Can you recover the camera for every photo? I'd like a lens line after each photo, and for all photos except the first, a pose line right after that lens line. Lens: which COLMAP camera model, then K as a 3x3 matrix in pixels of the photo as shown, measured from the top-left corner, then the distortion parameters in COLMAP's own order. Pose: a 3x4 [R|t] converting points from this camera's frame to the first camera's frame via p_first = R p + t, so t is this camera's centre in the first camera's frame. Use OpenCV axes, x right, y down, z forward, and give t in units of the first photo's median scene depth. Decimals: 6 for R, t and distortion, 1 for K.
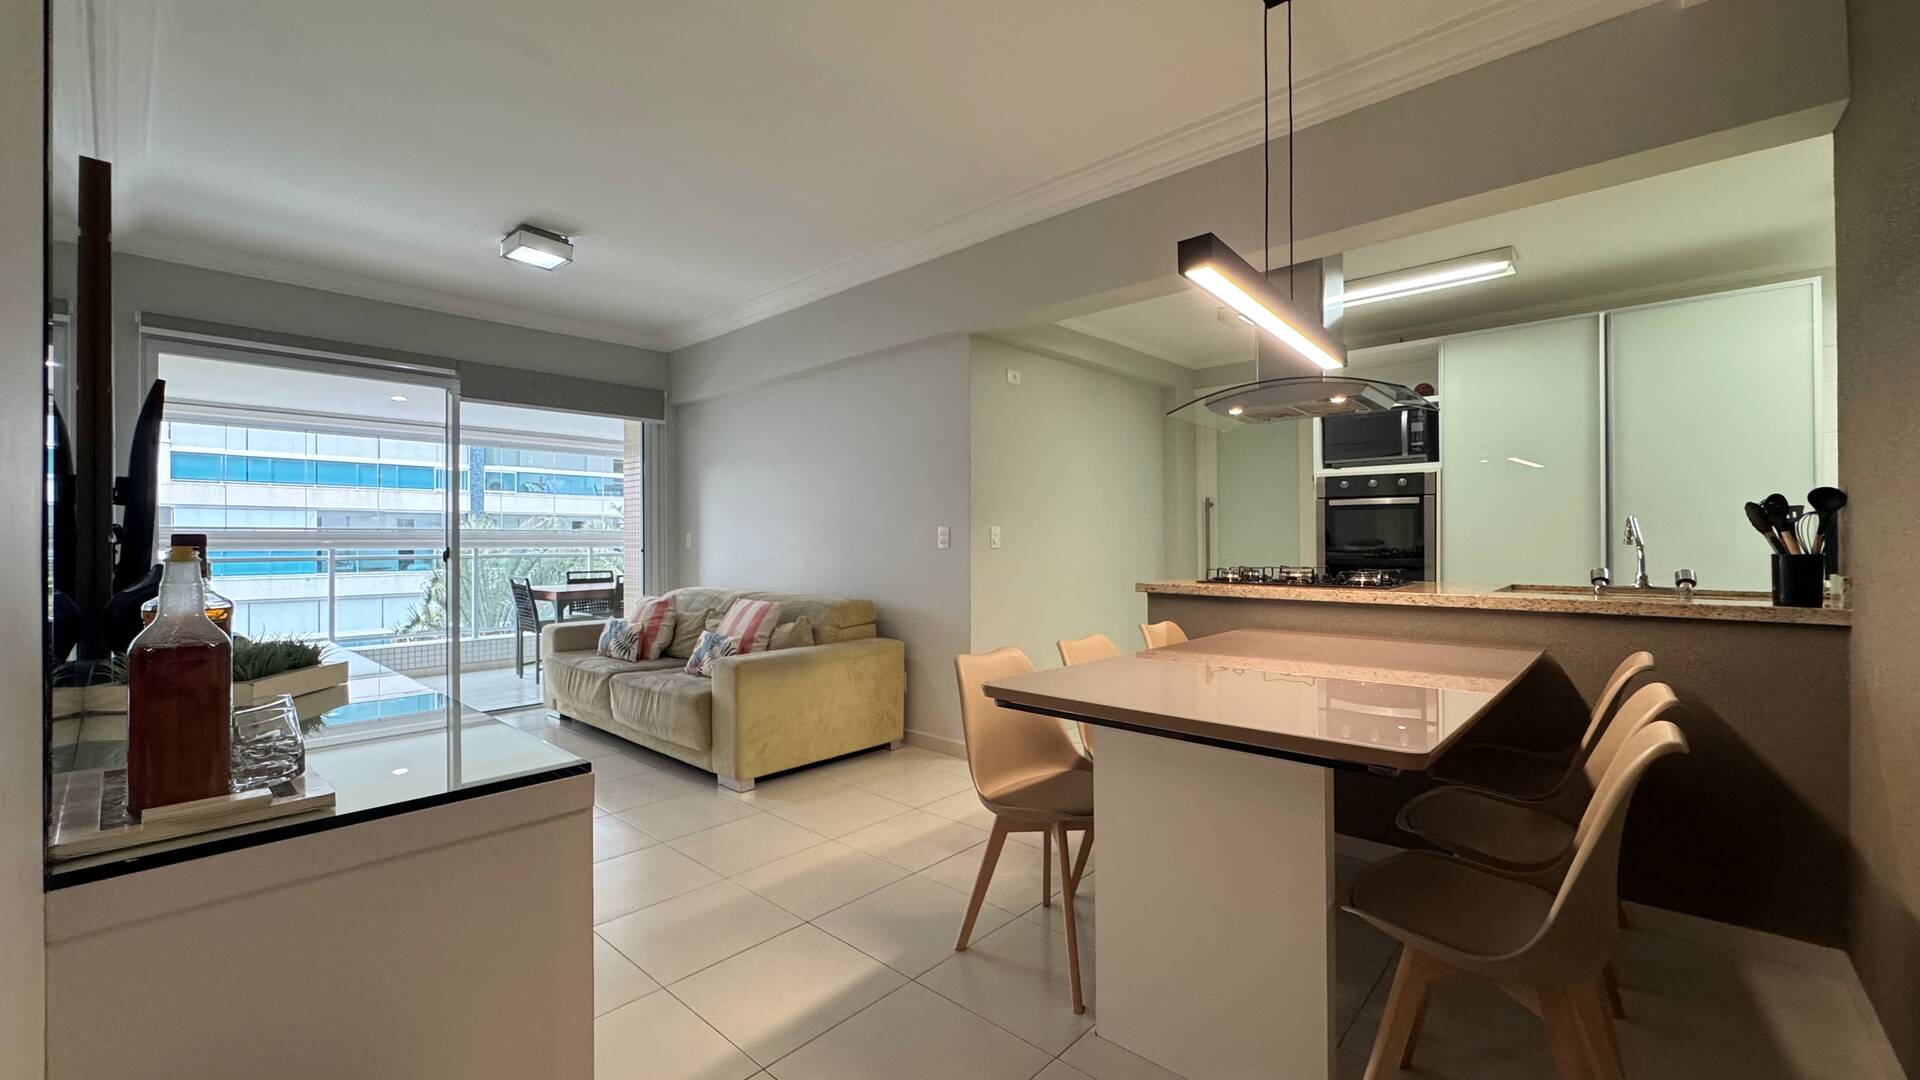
lens RADIAL K [[763.8, 0, 959.1], [0, 763.8, 540.9], [0, 0, 1]] dist [-0.003466, 0.000140]
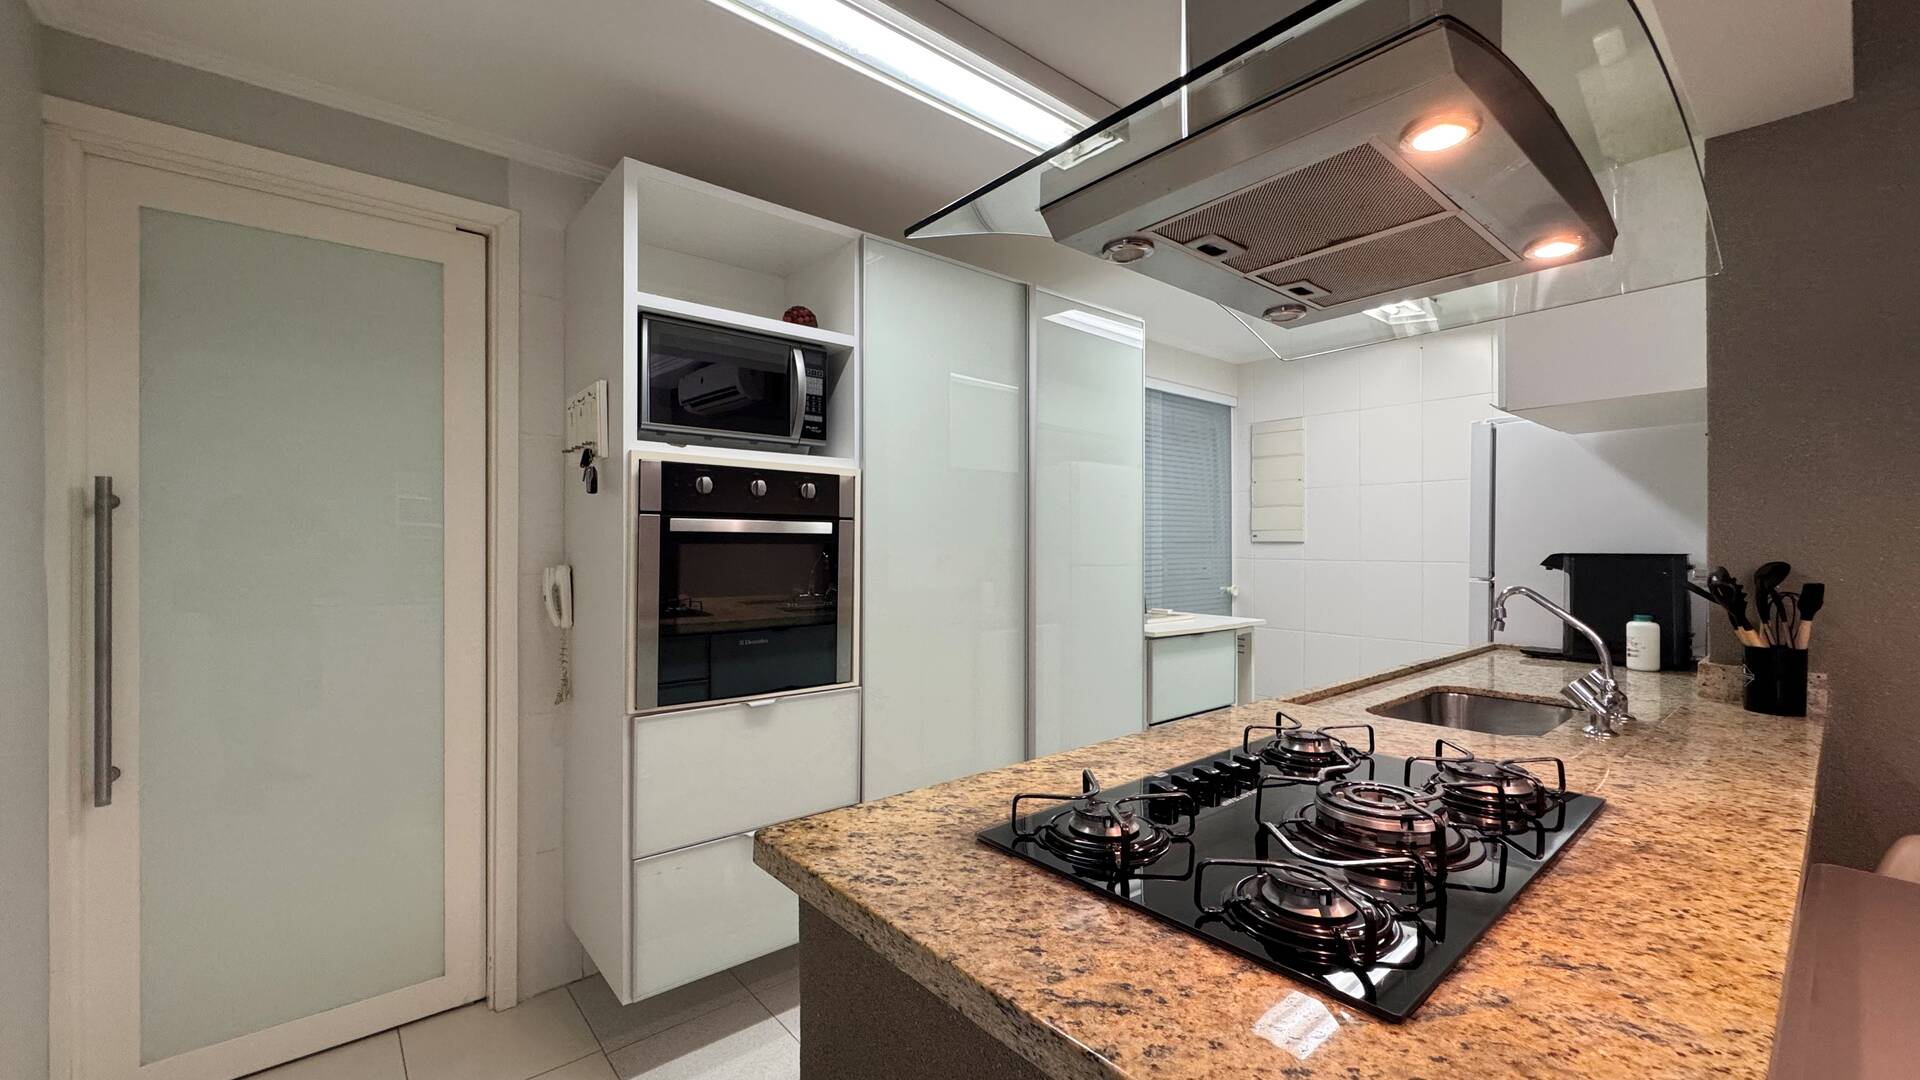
lens RADIAL K [[763.8, 0, 959.1], [0, 763.8, 540.9], [0, 0, 1]] dist [-0.003466, 0.000140]
pose [[0.134064, 0.008310, 0.990938, 0.102289], [-0.001740, 0.999965, -0.008151, -0.041203], [-0.990971, -0.000631, 0.134074, 0.853483]]
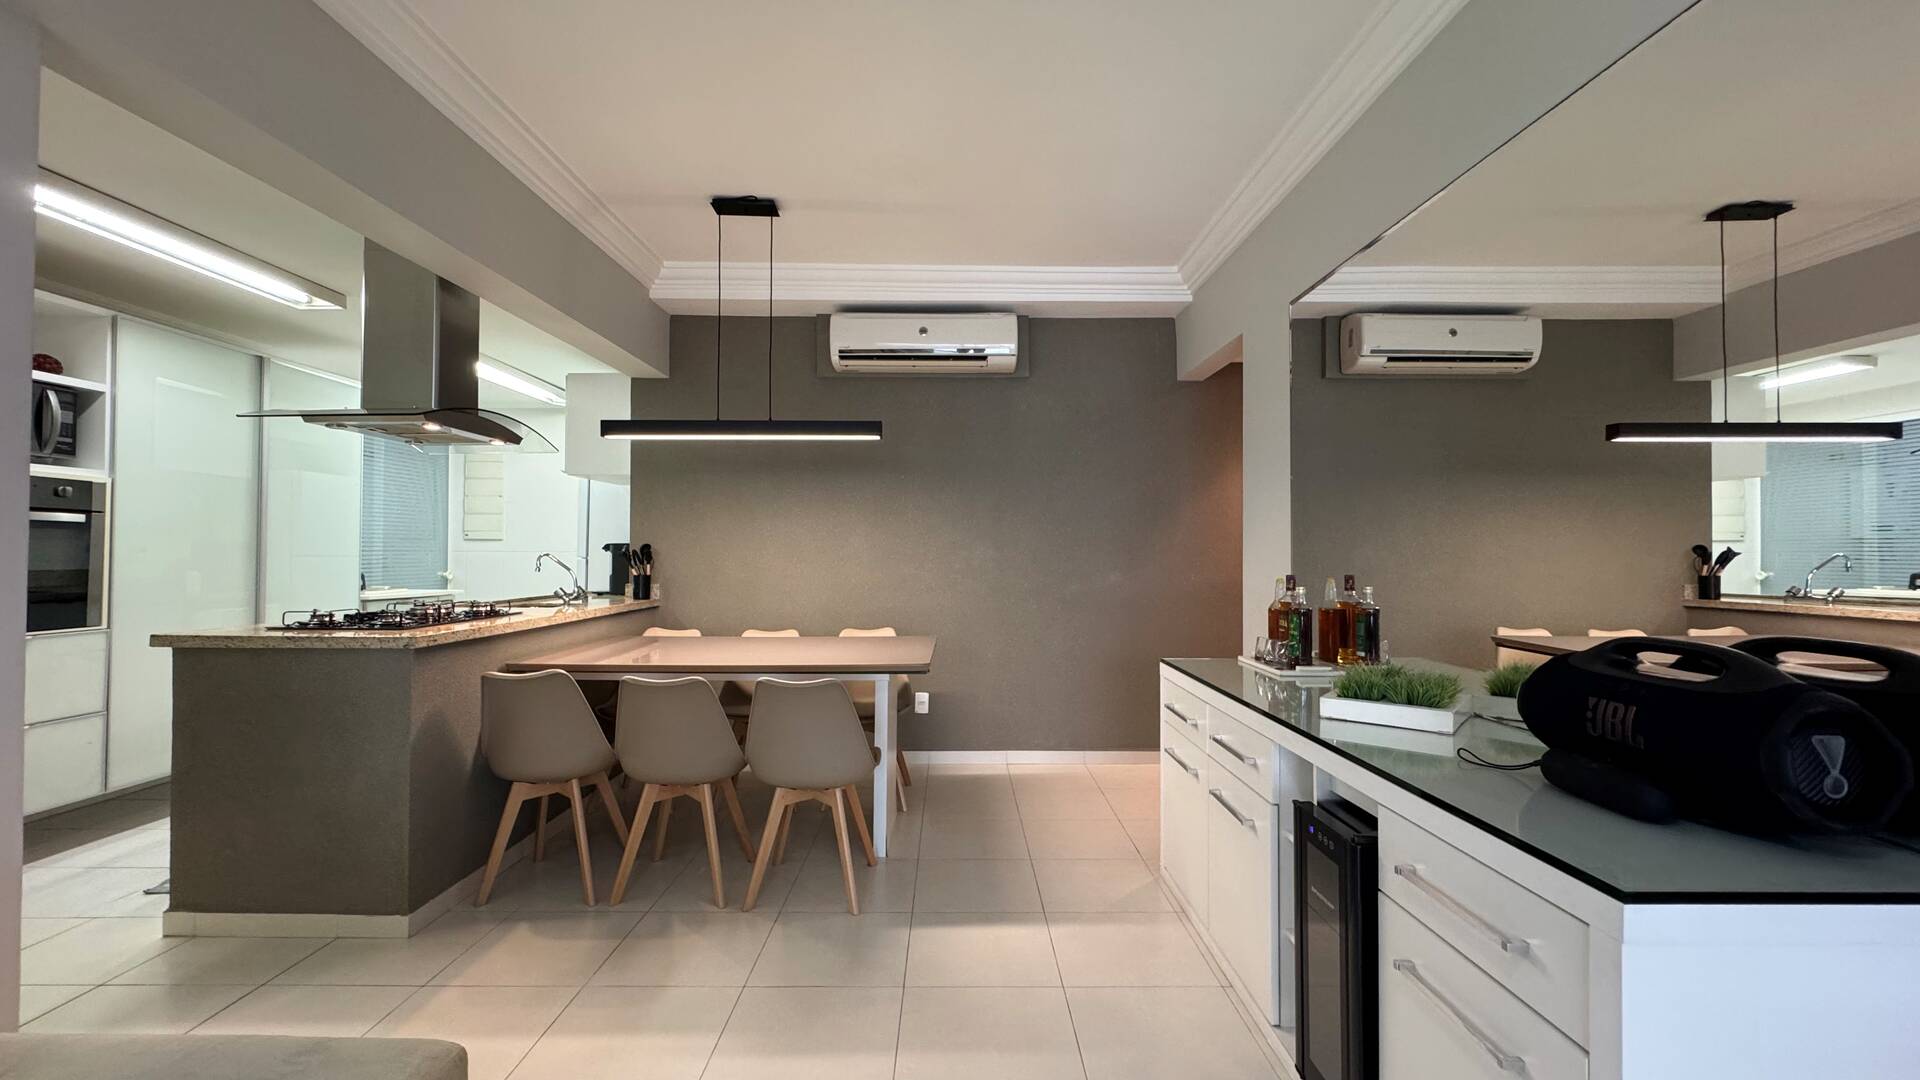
lens RADIAL K [[763.8, 0, 959.1], [0, 763.8, 540.9], [0, 0, 1]] dist [-0.003466, 0.000140]
pose [[-0.676893, 0.012944, 0.735967, -0.523972], [-0.001327, 0.999822, -0.018805, -0.018763], [-0.736080, -0.013705, -0.676756, 0.882759]]
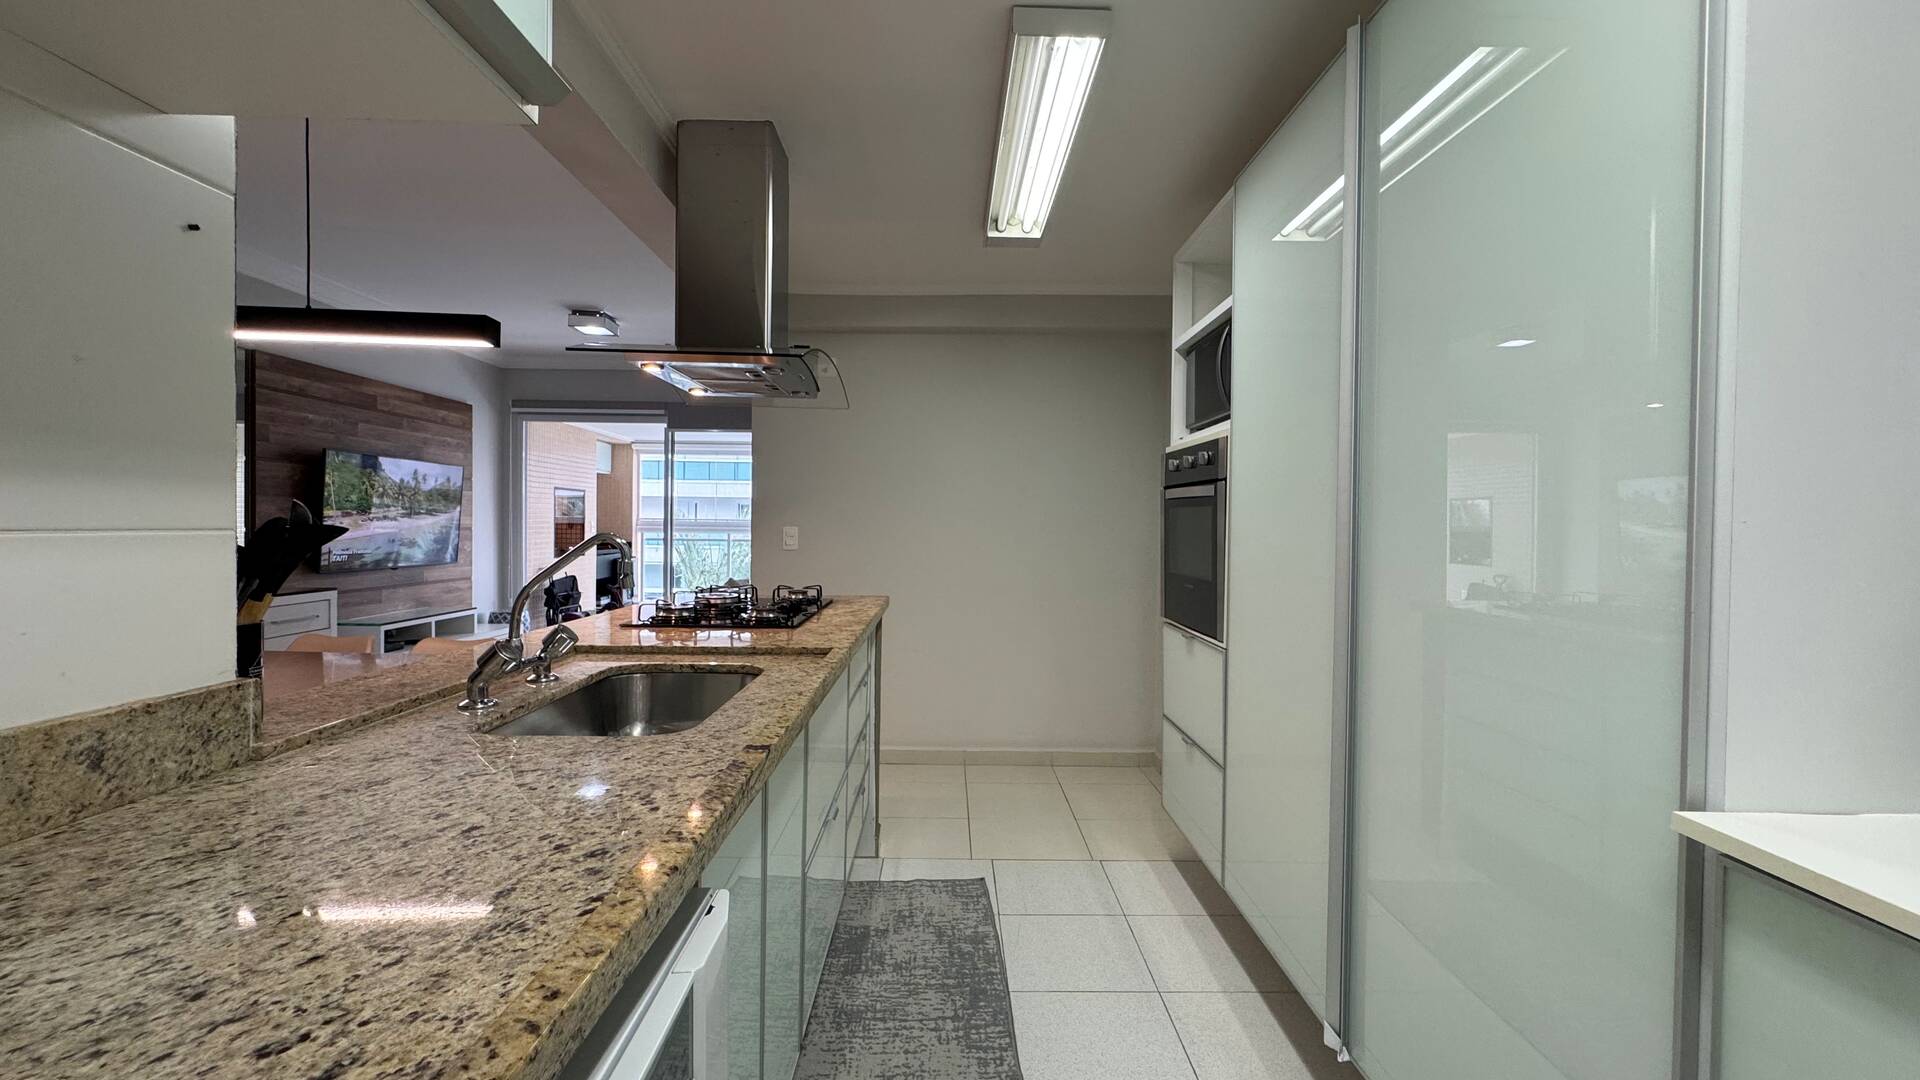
lens RADIAL K [[763.8, 0, 959.1], [0, 763.8, 540.9], [0, 0, 1]] dist [-0.003466, 0.000140]
pose [[0.682361, 0.028080, -0.730476, 0.883223], [-0.015813, 0.999595, 0.023653, -0.027117], [0.730845, -0.004589, 0.682528, 0.500485]]
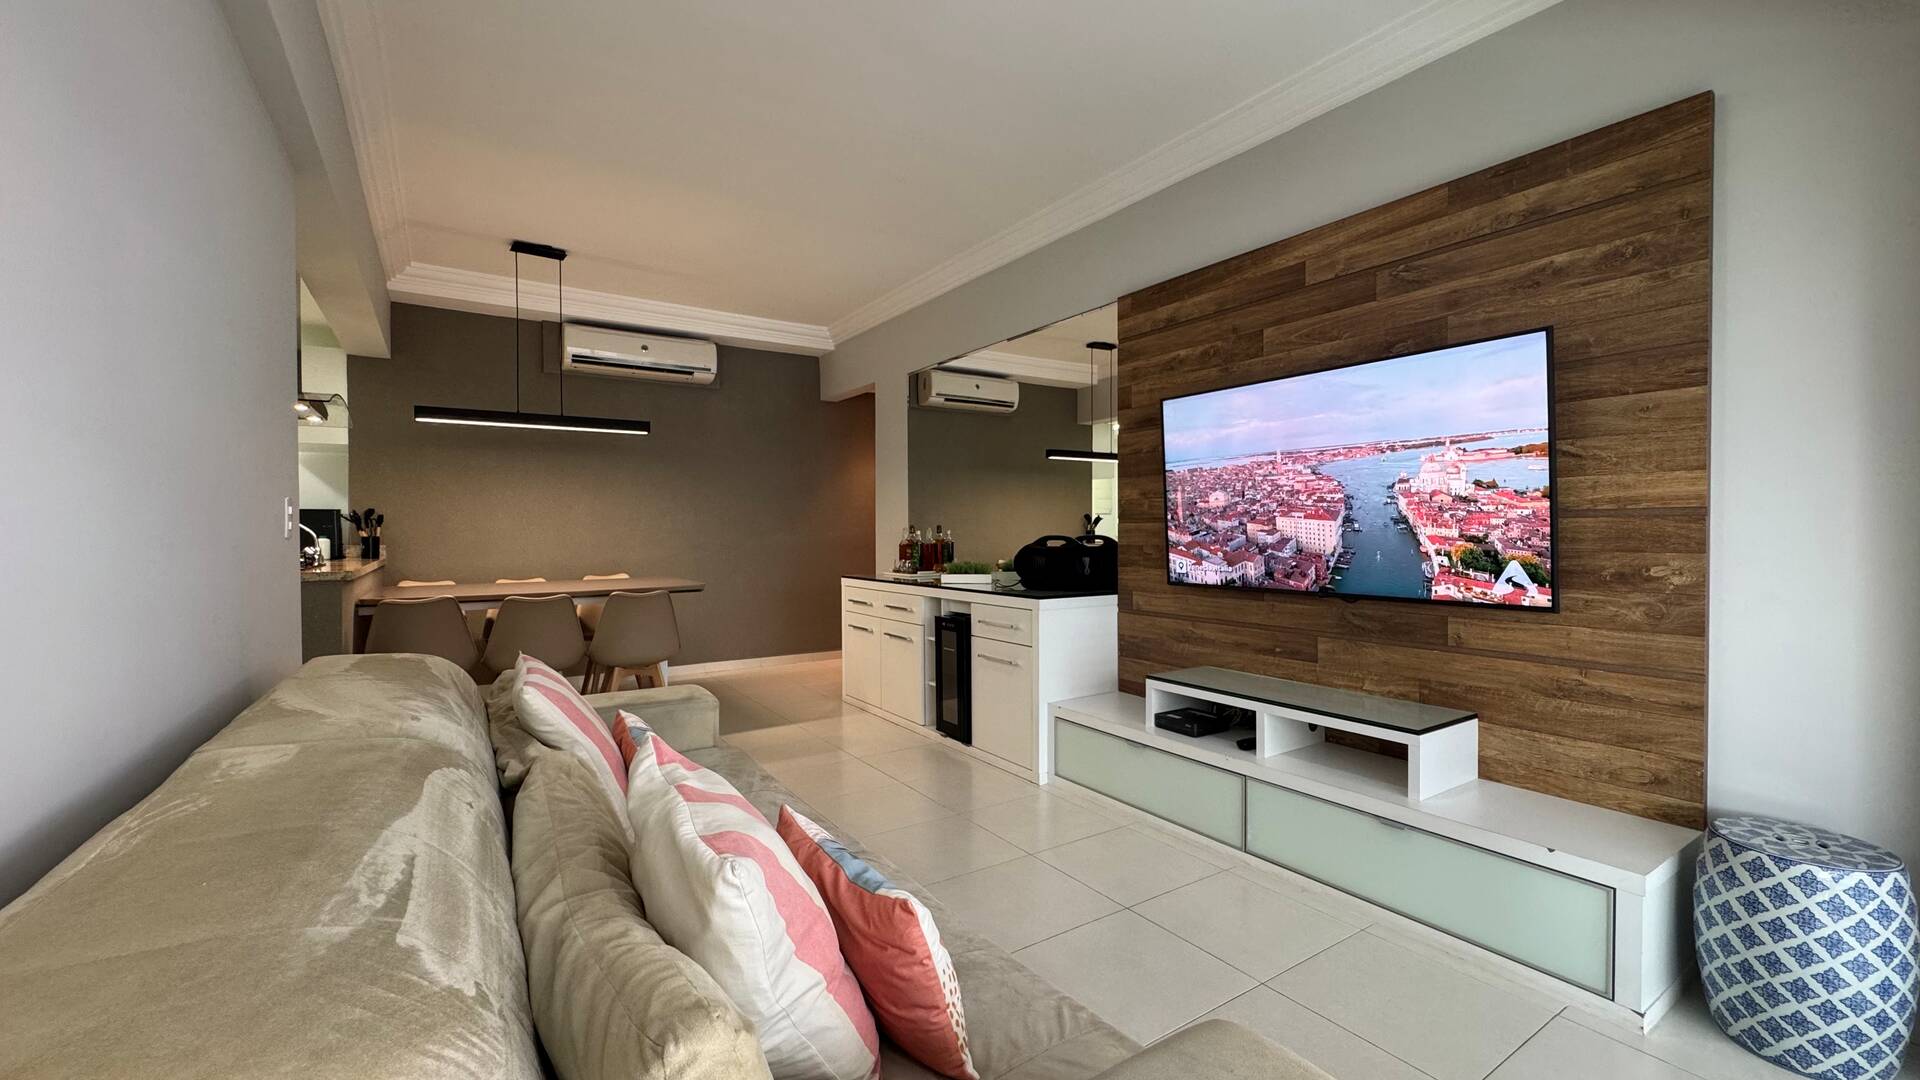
lens RADIAL K [[763.8, 0, 959.1], [0, 763.8, 540.9], [0, 0, 1]] dist [-0.003466, 0.000140]
pose [[-0.968882, 0.004967, 0.247471, -0.608442], [0.008144, 0.999897, 0.011812, 0.009067], [-0.247387, 0.013460, -0.968823, 1.392230]]
